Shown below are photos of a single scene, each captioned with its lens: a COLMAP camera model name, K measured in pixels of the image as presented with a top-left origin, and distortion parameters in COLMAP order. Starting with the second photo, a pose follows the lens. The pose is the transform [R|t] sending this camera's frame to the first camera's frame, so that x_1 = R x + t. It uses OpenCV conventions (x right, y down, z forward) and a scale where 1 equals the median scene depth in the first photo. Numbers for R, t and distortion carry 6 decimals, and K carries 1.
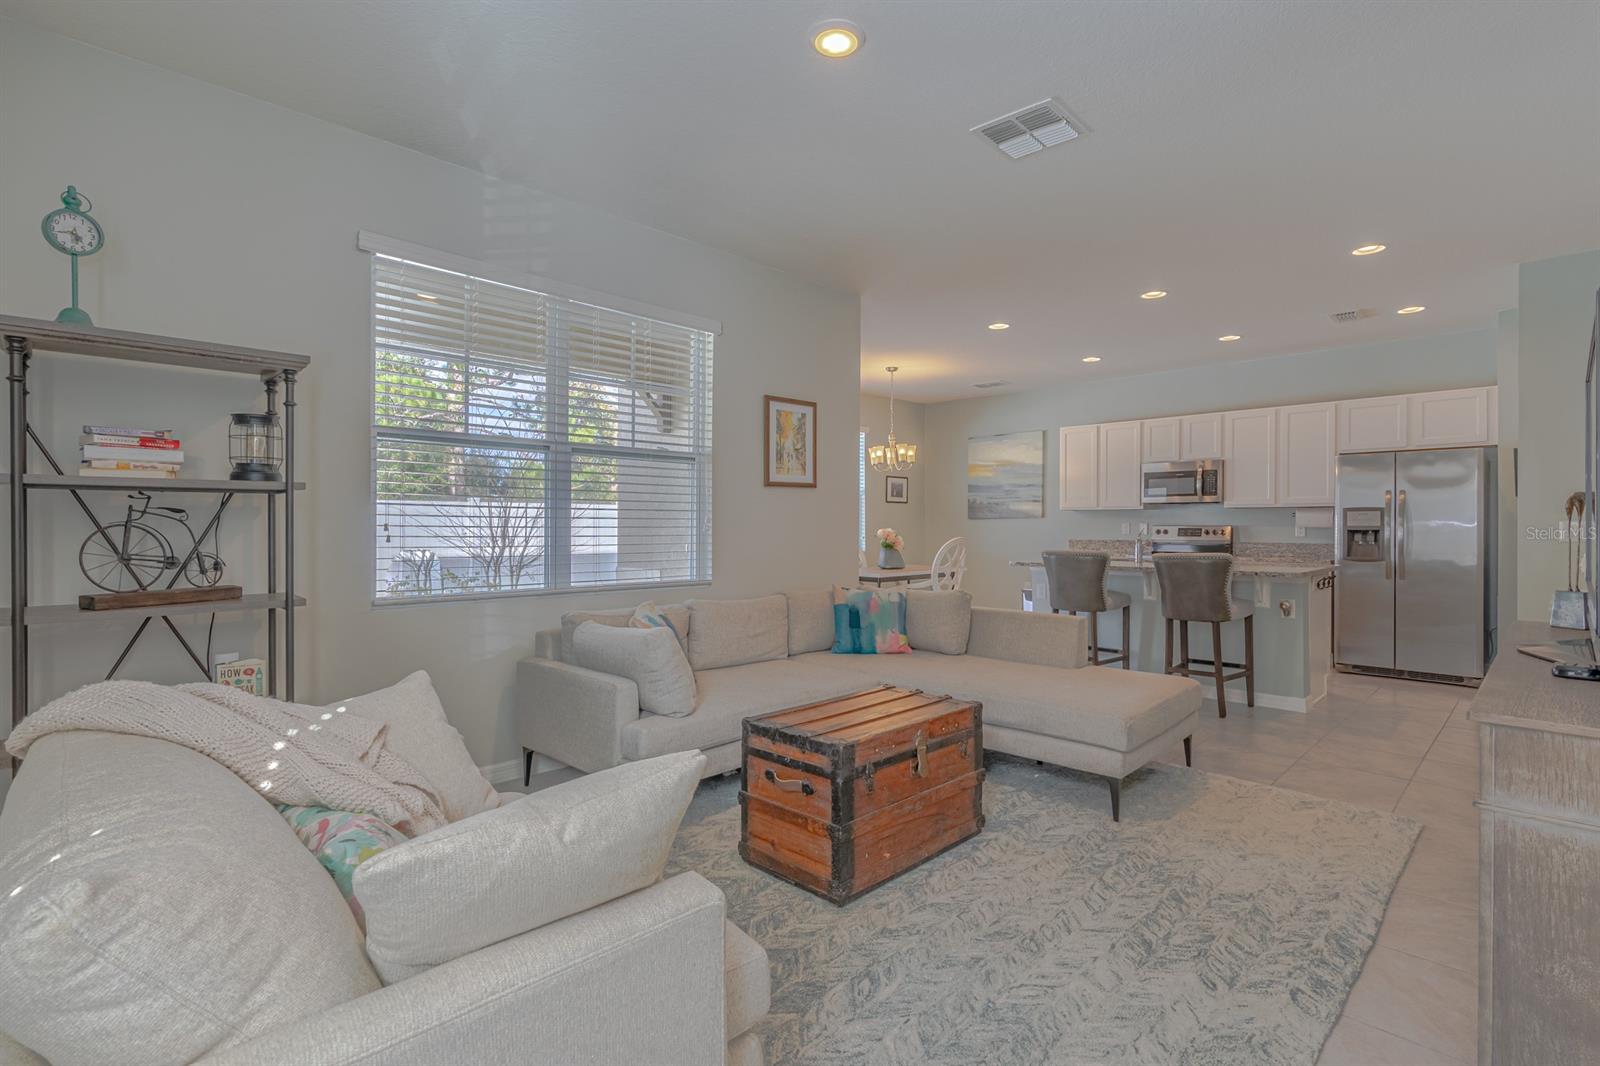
lens RADIAL K [[736.7, 0, 777.1], [0, 736.7, 521.8], [0, 0, 1]] dist [-0.010458, 0.003457]
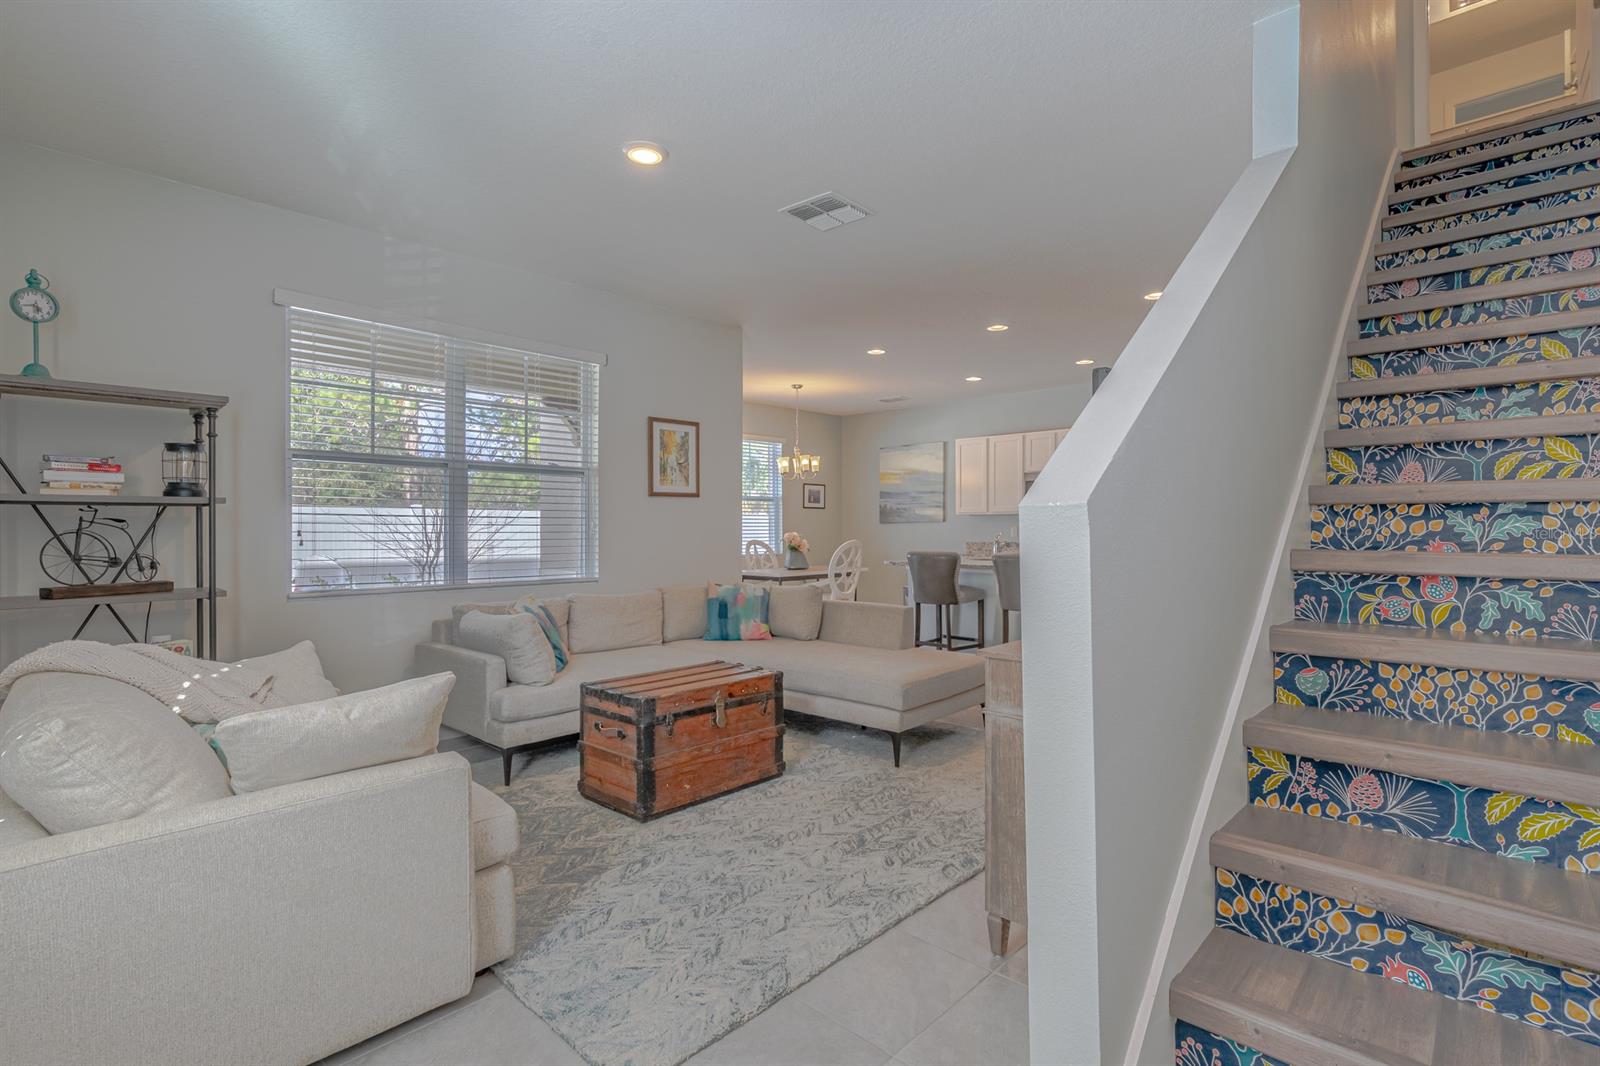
lens RADIAL K [[793.7, 0, 824.5], [0, 793.7, 524.2], [0, 0, 1]] dist [-0.012252, 0.004233]
pose [[0.999274, -0.003785, 0.037901, 0.232884], [0.003845, 0.999991, -0.001514, -0.001816], [-0.037895, 0.001658, 0.999280, -0.272806]]
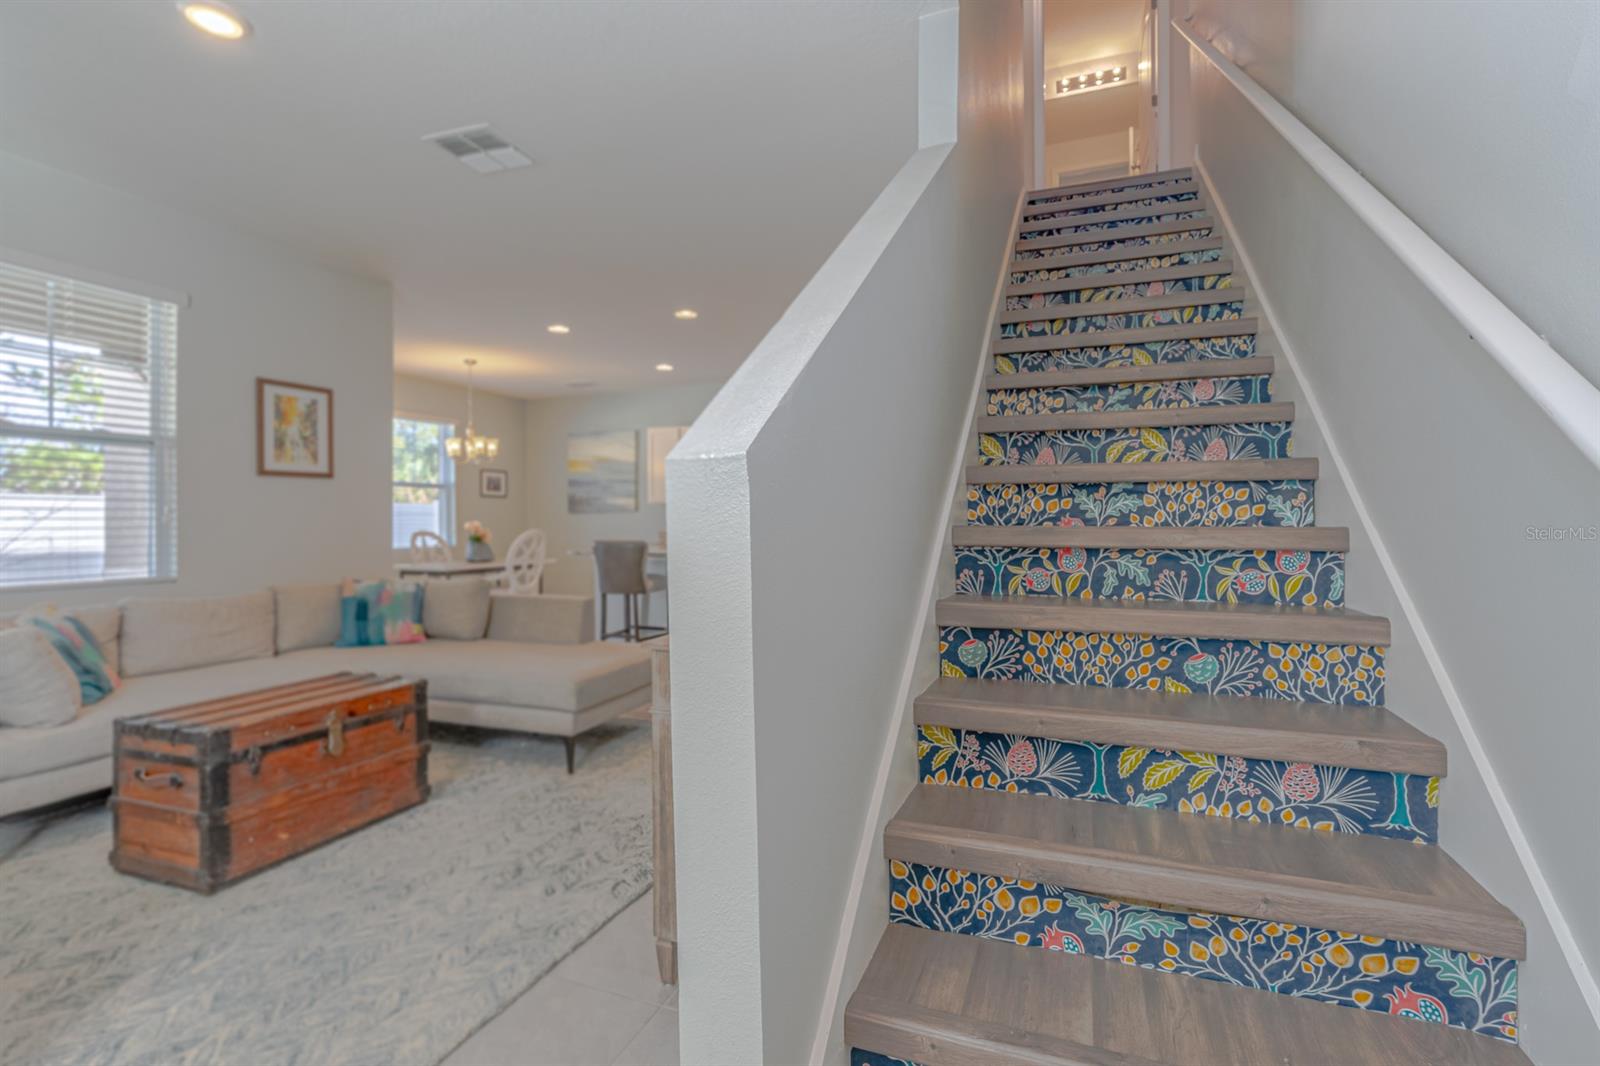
lens RADIAL K [[736.7, 0, 826.8], [0, 736.7, 520.4], [0, 0, 1]] dist [-0.010458, 0.003457]
pose [[0.912247, -0.005991, 0.409598, 0.289906], [0.006194, 0.999980, 0.000833, 0.014484], [-0.409595, 0.001777, 0.912266, -0.158964]]
